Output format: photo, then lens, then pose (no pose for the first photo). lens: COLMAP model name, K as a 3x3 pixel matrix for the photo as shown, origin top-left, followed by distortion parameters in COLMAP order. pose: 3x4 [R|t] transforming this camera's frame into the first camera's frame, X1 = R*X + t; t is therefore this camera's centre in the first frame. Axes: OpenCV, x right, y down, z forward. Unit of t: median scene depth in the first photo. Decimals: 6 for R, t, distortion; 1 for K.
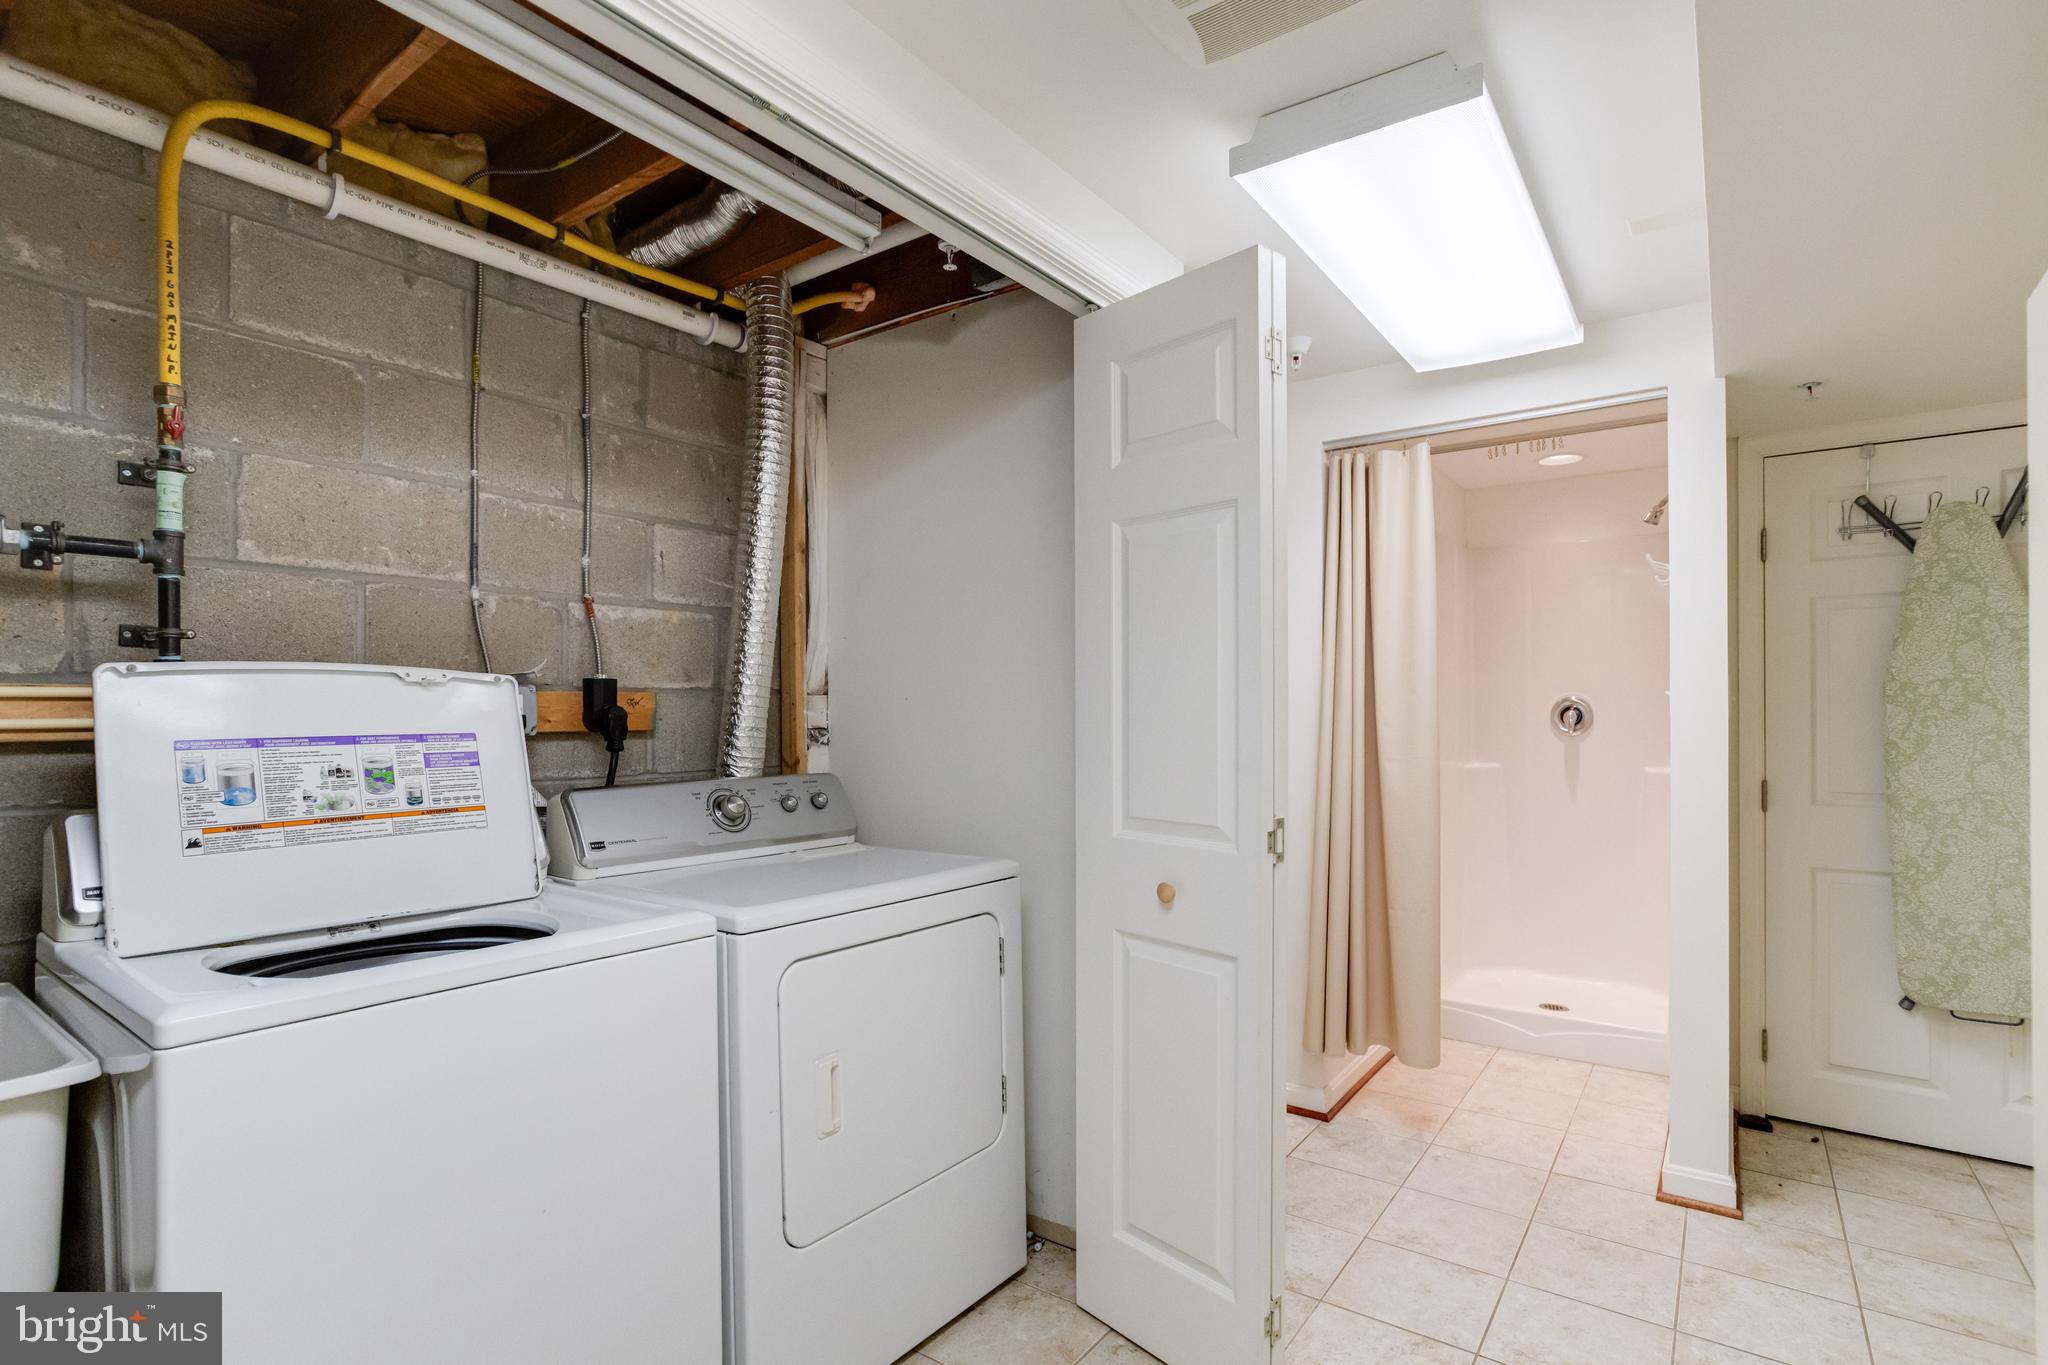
lens RADIAL K [[992.2, 0, 1013.8], [0, 992.2, 712.4], [0, 0, 1]] dist [-0.039399, 0.017582]
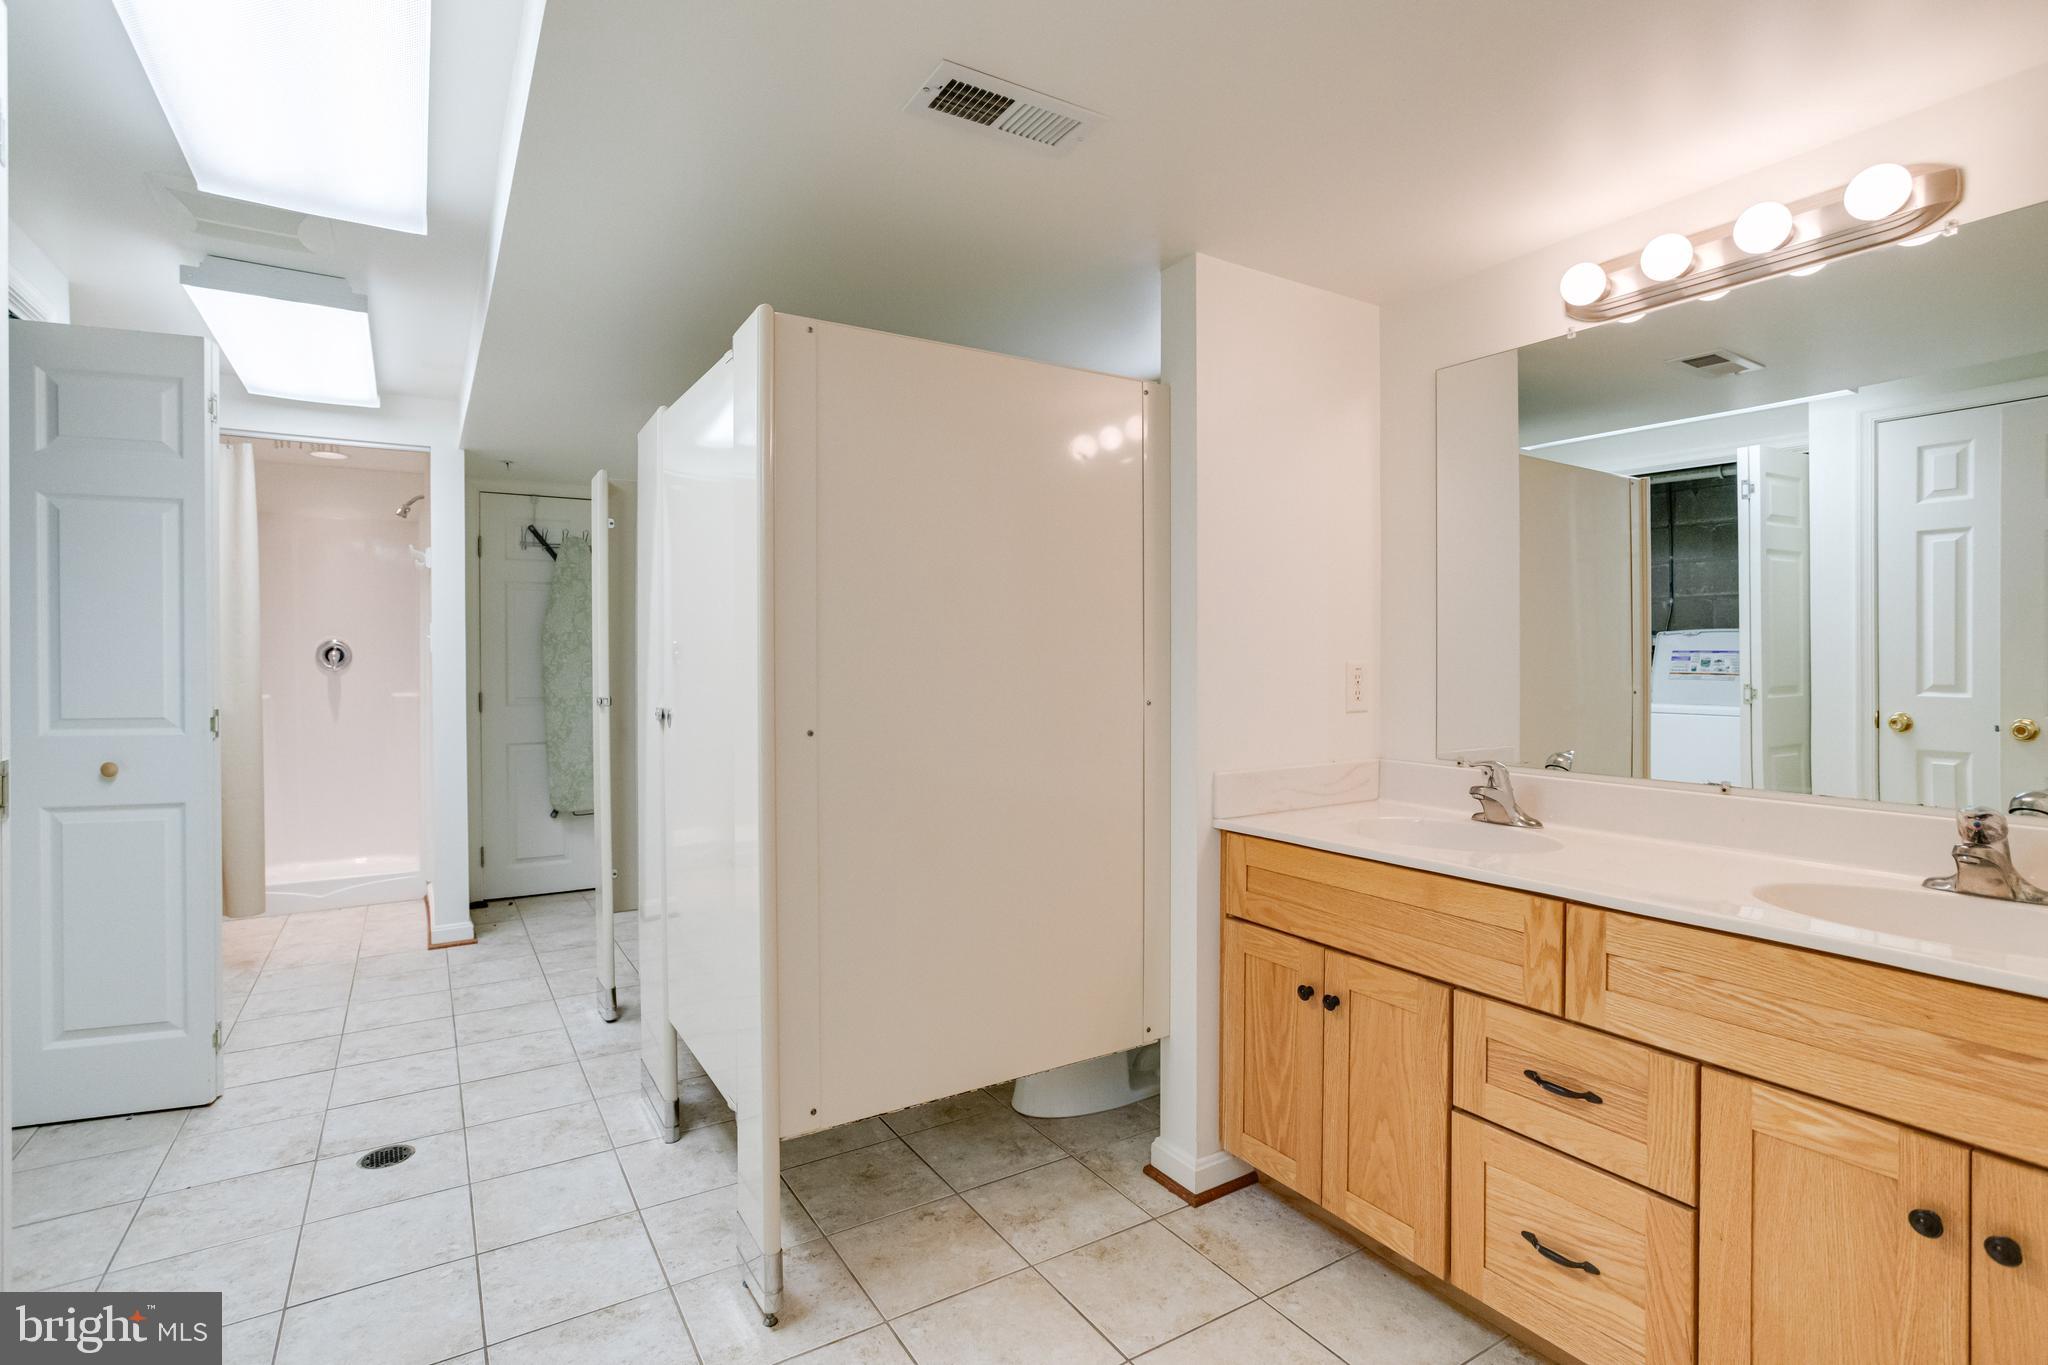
lens RADIAL K [[992.2, 0, 1031.4], [0, 992.2, 672.2], [0, 0, 1]] dist [-0.039399, 0.017582]
pose [[0.370083, -0.009236, 0.928953, -0.453535], [-0.000136, 0.999950, 0.009996, 0.022293], [-0.928999, -0.003826, 0.370063, -0.506556]]
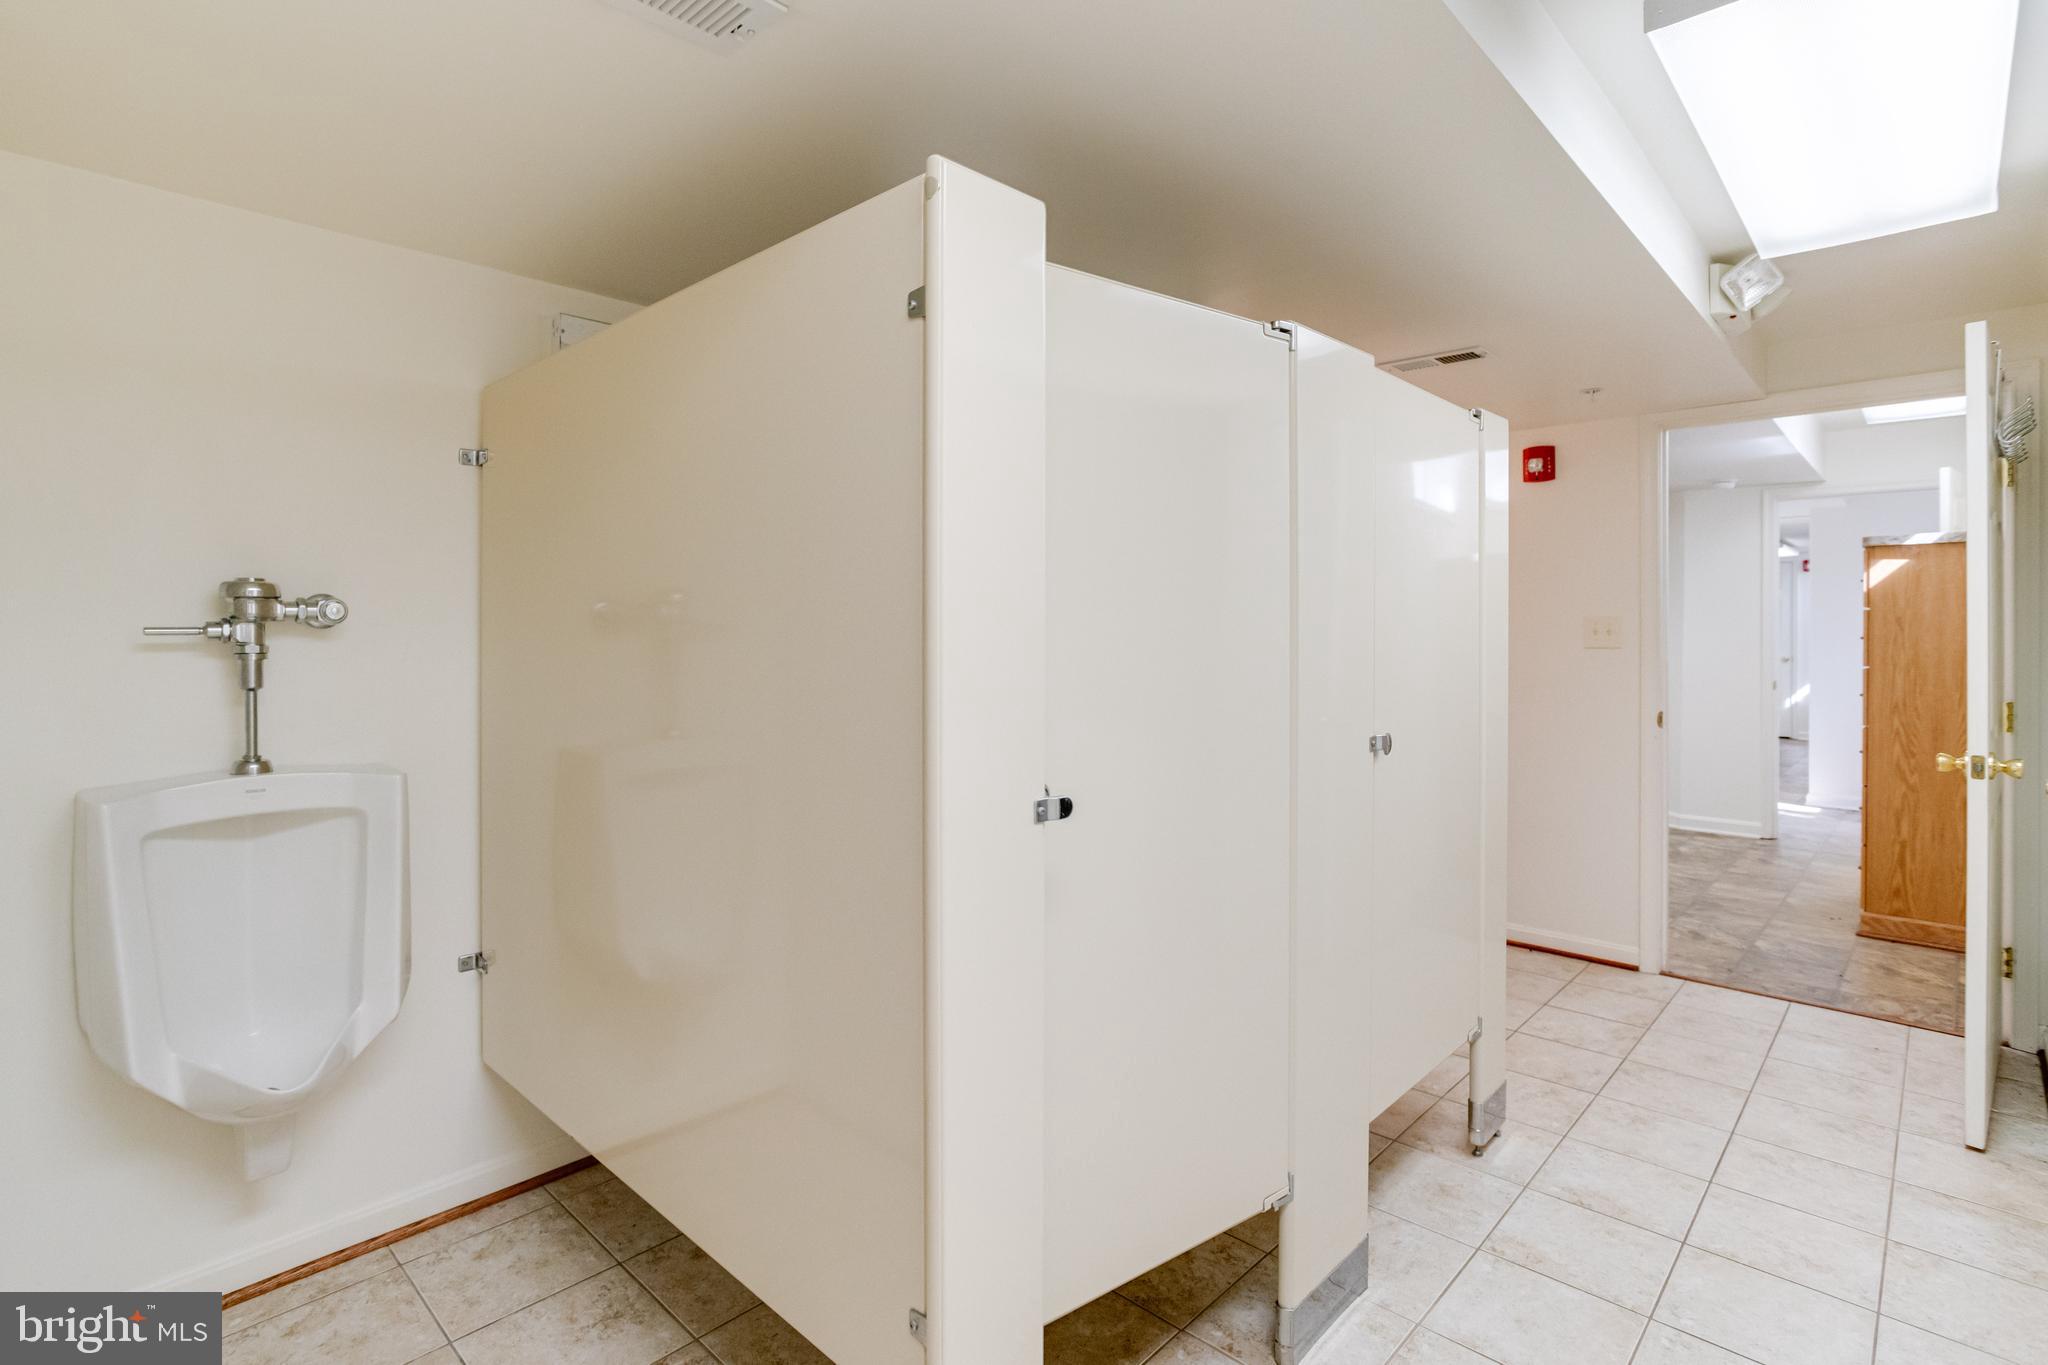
lens RADIAL K [[992.2, 0, 1032.3], [0, 992.2, 636.6], [0, 0, 1]] dist [-0.039399, 0.017582]
pose [[-0.992729, -0.002442, 0.120344, 0.956403], [-0.002340, 0.999997, 0.000991, -0.027954], [-0.120347, 0.000702, -0.992732, 1.734369]]
